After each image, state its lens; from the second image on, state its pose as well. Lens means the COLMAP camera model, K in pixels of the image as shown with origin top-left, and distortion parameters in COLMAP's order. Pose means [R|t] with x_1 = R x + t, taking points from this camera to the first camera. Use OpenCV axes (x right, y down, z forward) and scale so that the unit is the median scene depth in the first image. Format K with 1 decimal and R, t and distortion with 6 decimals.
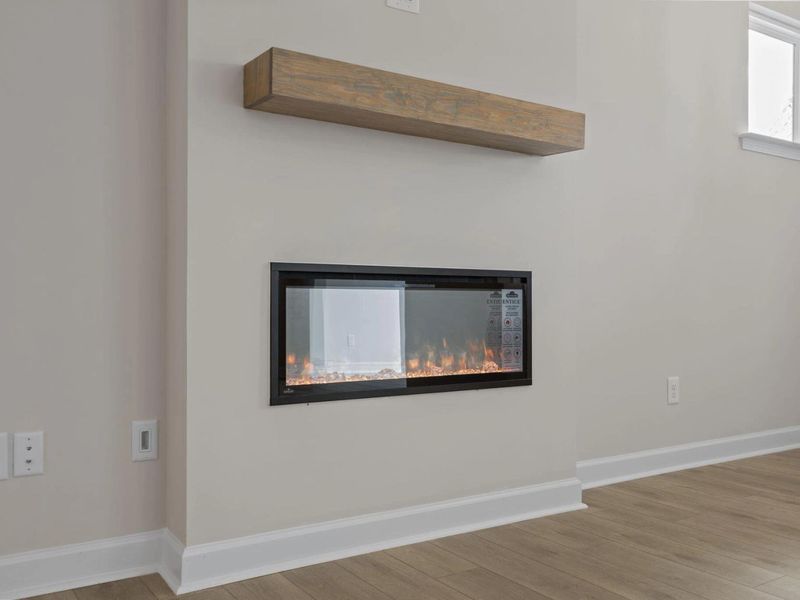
lens RADIAL K [[769.4, 0, 400.0], [0, 769.4, 300.0], [0, 0, 1]] dist [-0.003859, -0.009819]
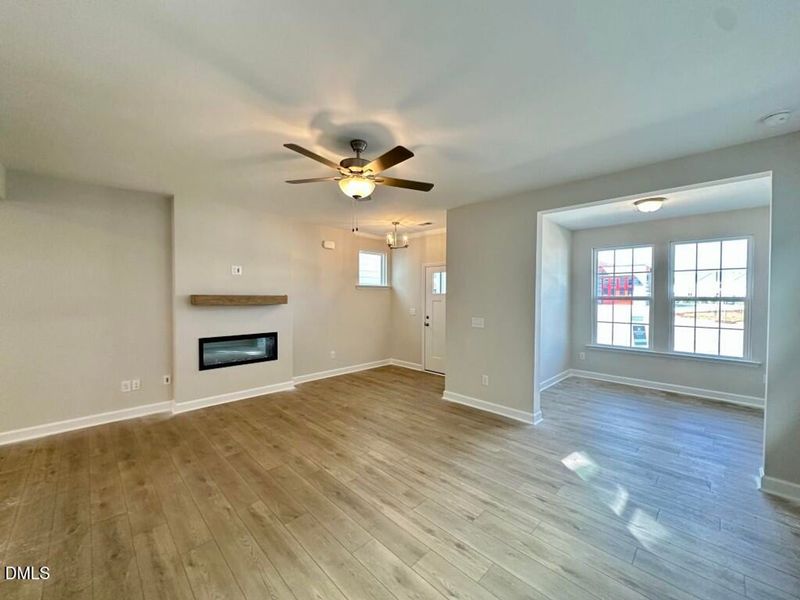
lens RADIAL K [[320.4, 0, 396.9], [0, 320.4, 299.7], [0, 0, 1]] dist [-0.000661, -0.000128]
pose [[0.983191, -0.006579, 0.182462, 0.513459], [0.004066, 0.999892, 0.014144, -0.243516], [-0.182535, -0.013165, 0.983111, -0.842493]]
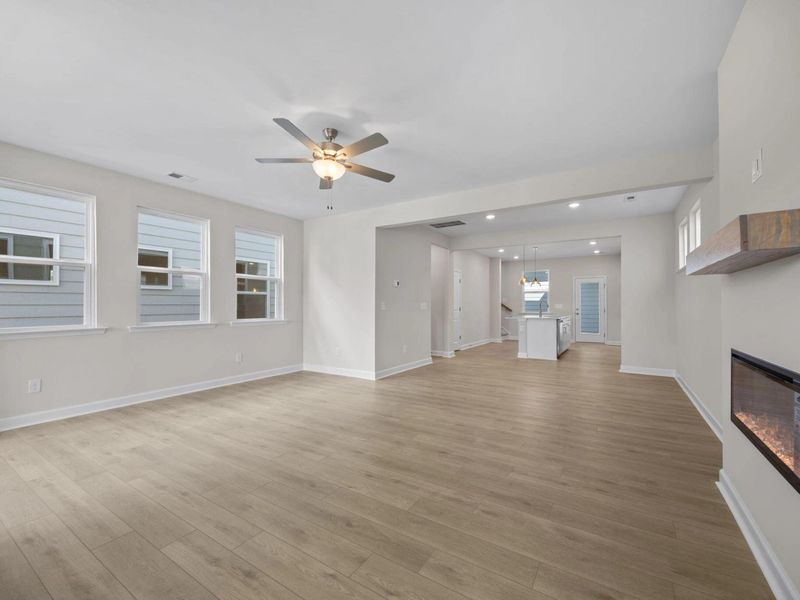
lens RADIAL K [[350.2, 0, 404.7], [0, 350.2, 299.8], [0, 0, 1]] dist [-0.000999, -0.001114]
pose [[-0.914126, -0.012235, -0.405246, 0.810159], [-0.007008, 0.999872, -0.014381, -0.127455], [0.405370, -0.010307, -0.914094, 1.244767]]
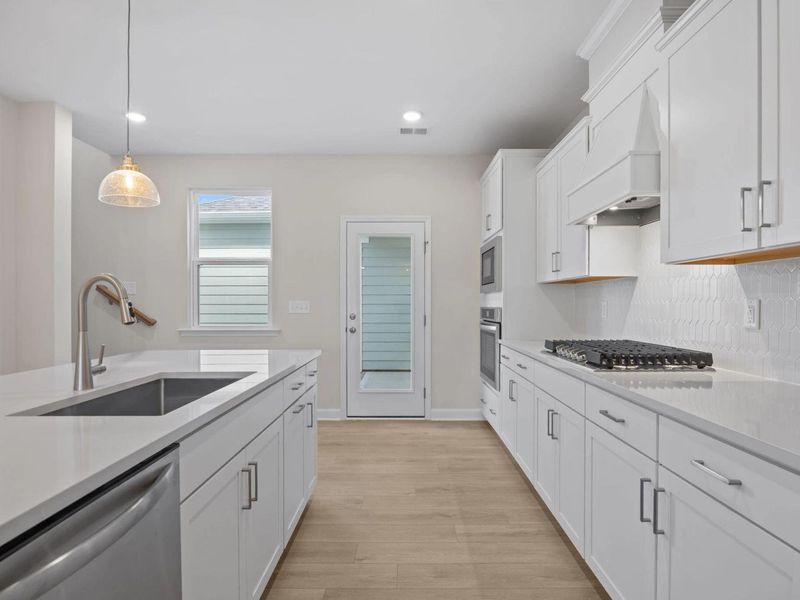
lens RADIAL K [[436.7, 0, 405.6], [0, 436.7, 305.0], [0, 0, 1]] dist [-0.005627, -0.000827]
pose [[-0.566453, -0.006676, -0.824067, -1.414912], [-0.008240, 0.999963, -0.002436, -0.146910], [0.824053, 0.005411, -0.566487, -0.551577]]
